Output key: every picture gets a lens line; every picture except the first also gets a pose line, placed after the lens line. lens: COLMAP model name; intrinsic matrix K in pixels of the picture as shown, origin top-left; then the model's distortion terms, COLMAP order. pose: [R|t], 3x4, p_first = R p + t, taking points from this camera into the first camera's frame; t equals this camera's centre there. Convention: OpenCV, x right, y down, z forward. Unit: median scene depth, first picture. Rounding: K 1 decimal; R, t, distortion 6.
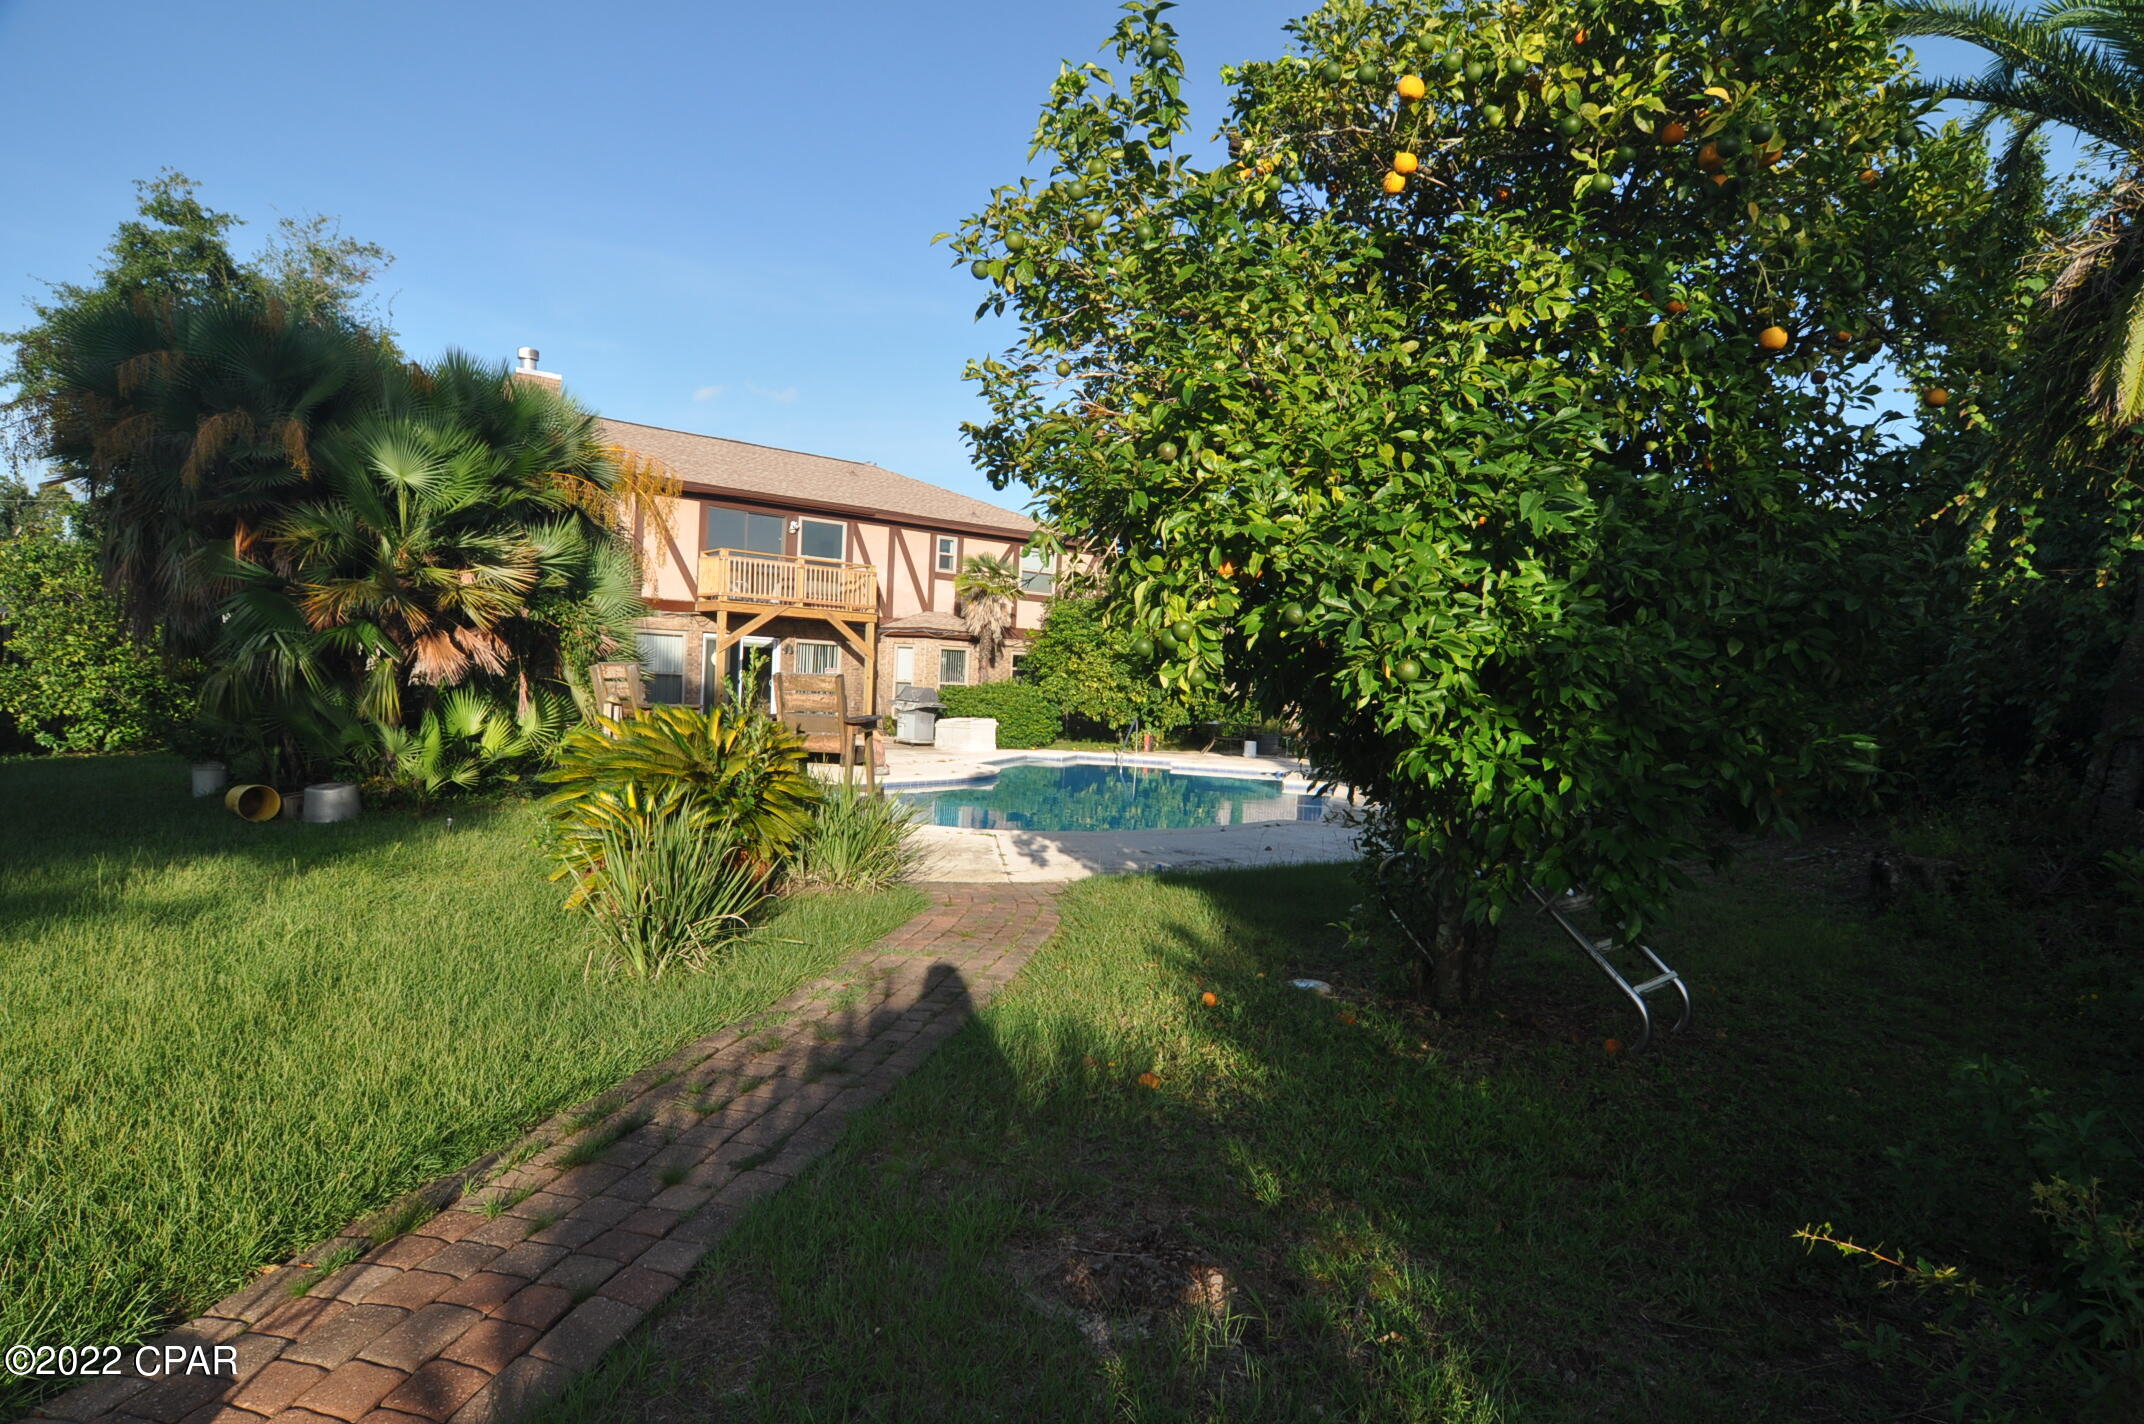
lens RADIAL K [[1140.6, 0, 1072.0], [0, 1140.6, 712.0], [0, 0, 1]] dist [-0.002335, -0.017475]
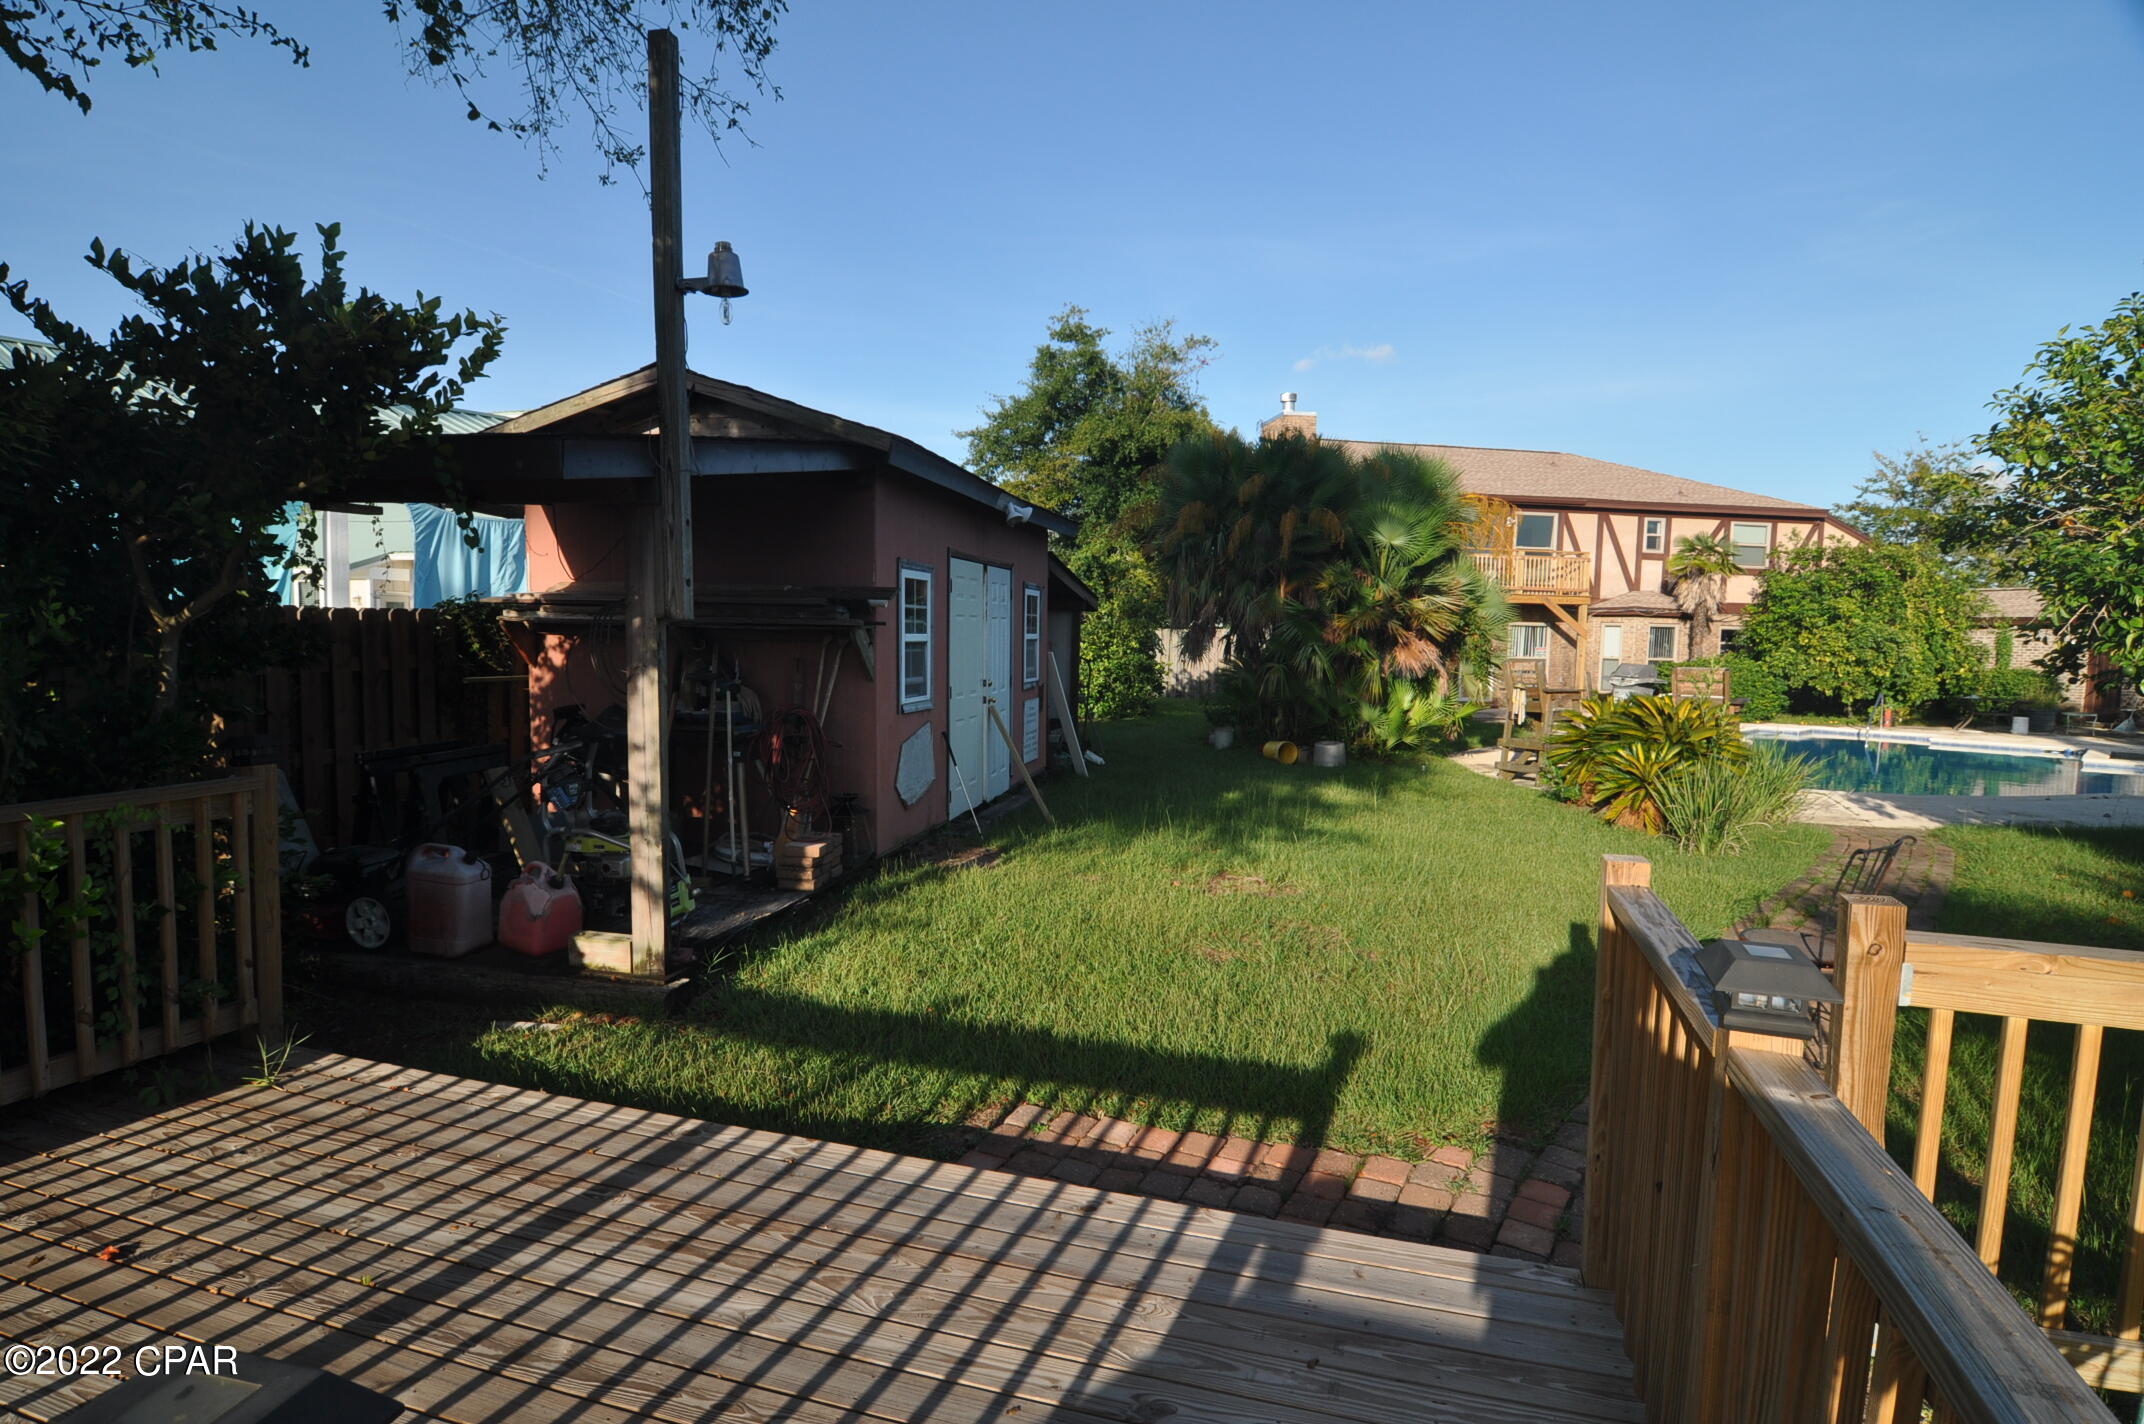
lens RADIAL K [[1140.6, 0, 1072.0], [0, 1140.6, 712.0], [0, 0, 1]] dist [-0.002335, -0.017475]
pose [[0.874210, 0.008408, -0.485475, -0.075147], [0.005039, 0.999639, 0.026386, -0.007200], [0.485522, -0.025513, 0.873852, -0.191242]]
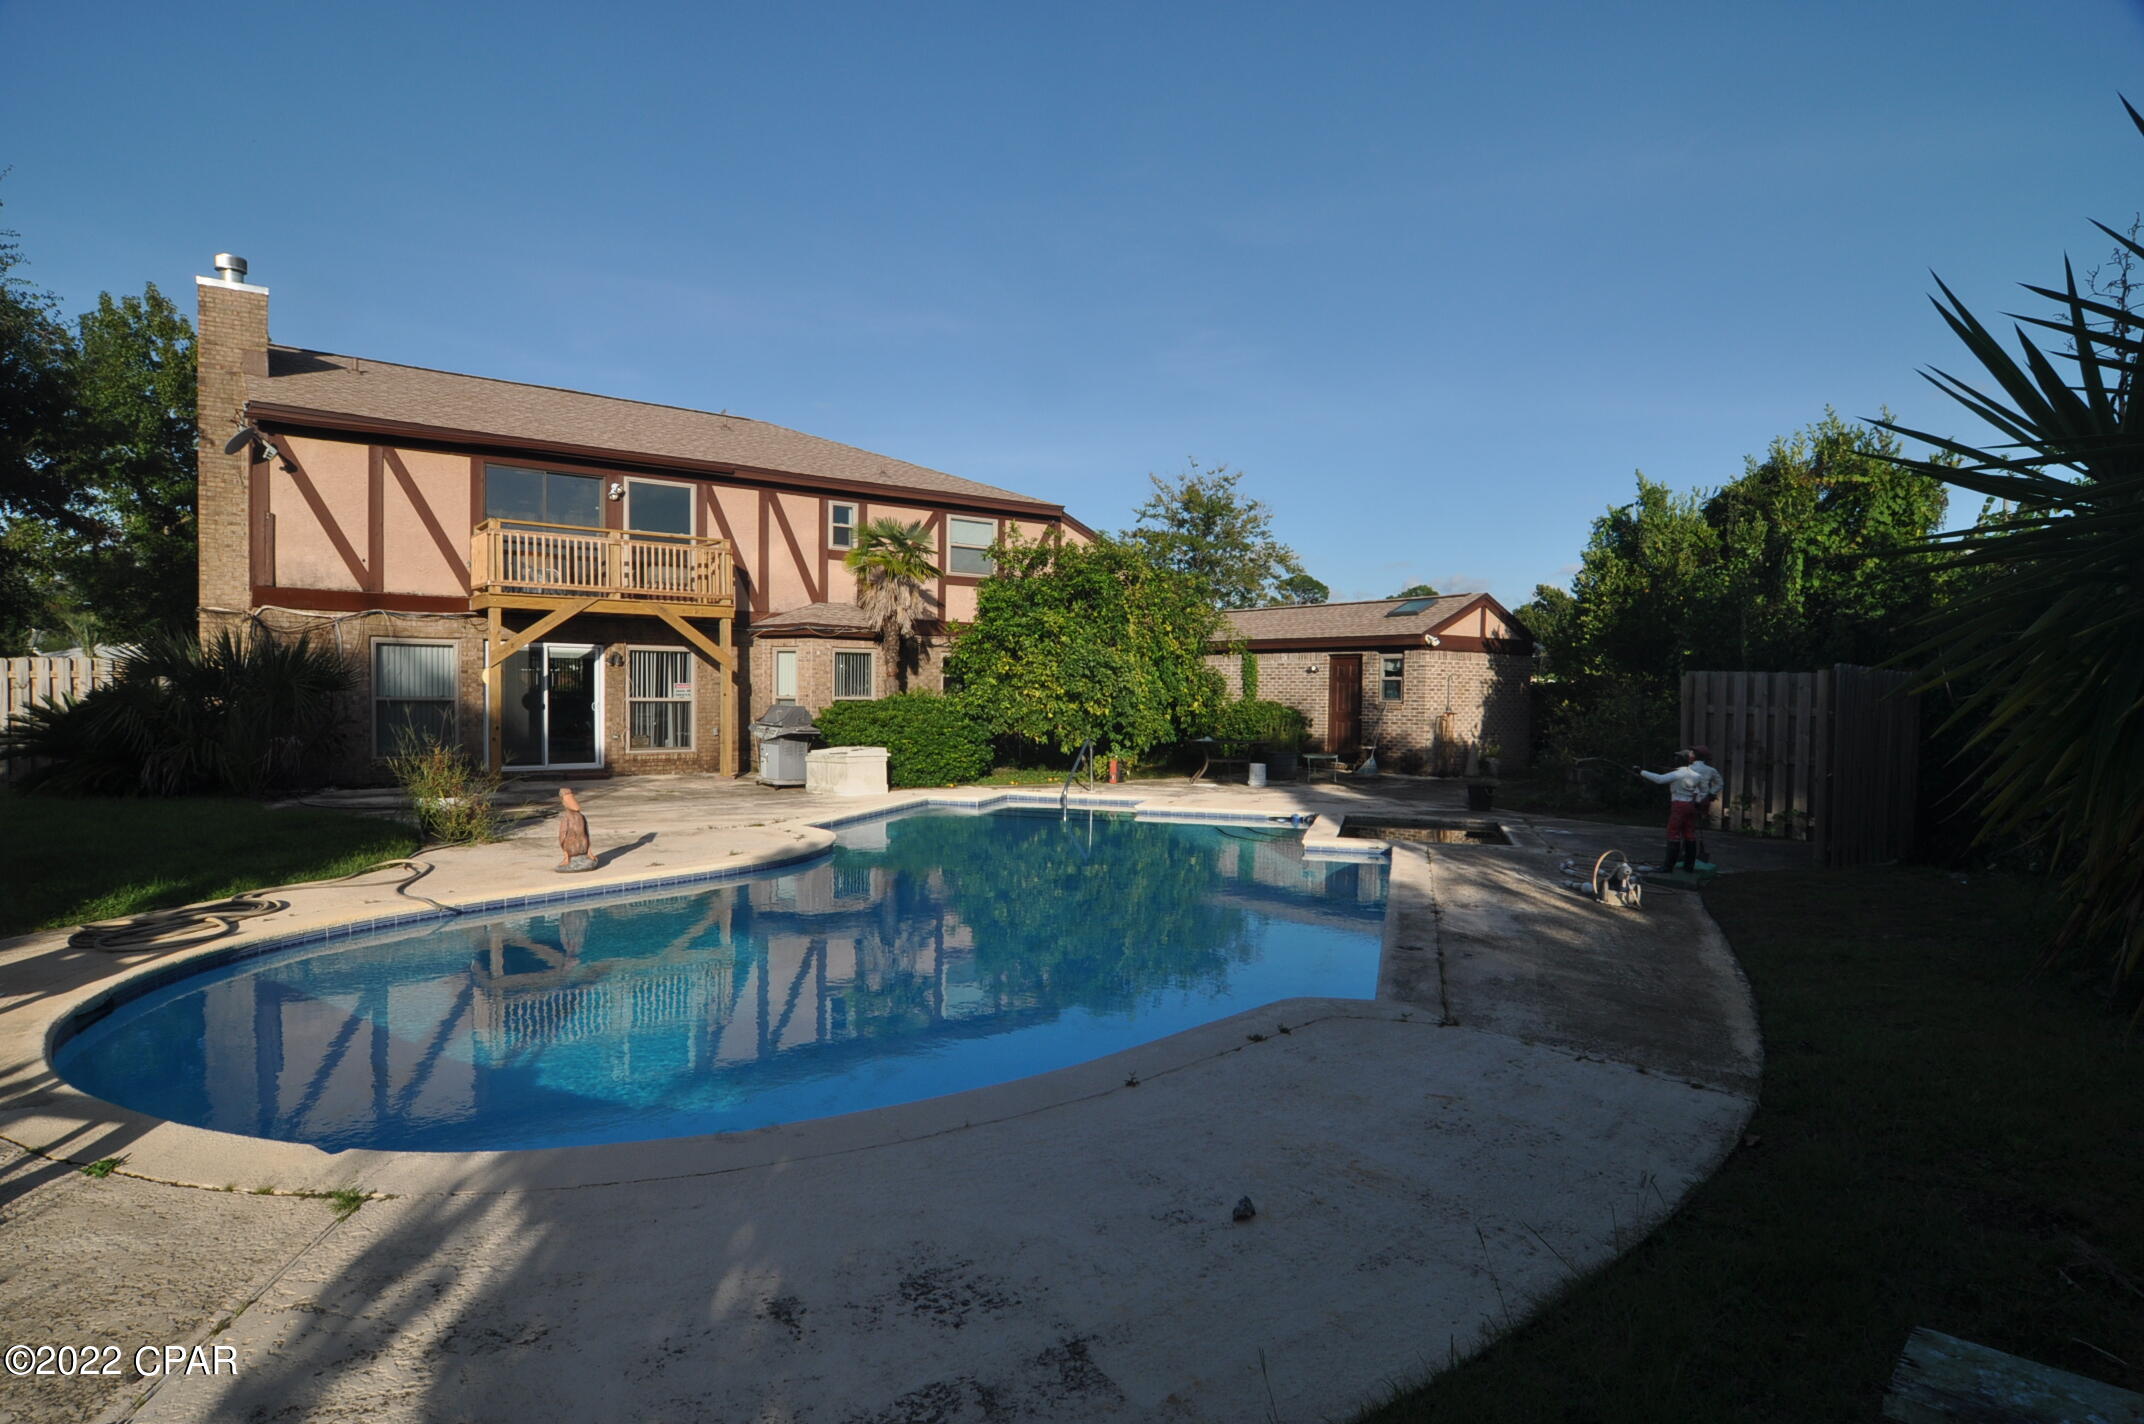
lens RADIAL K [[1140.6, 0, 1072.0], [0, 1140.6, 712.0], [0, 0, 1]] dist [-0.002335, -0.017475]
pose [[0.999187, -0.035673, -0.018765, 0.054915], [0.035563, 0.999348, -0.006191, -0.006673], [0.018973, 0.005518, 0.999805, 0.279737]]
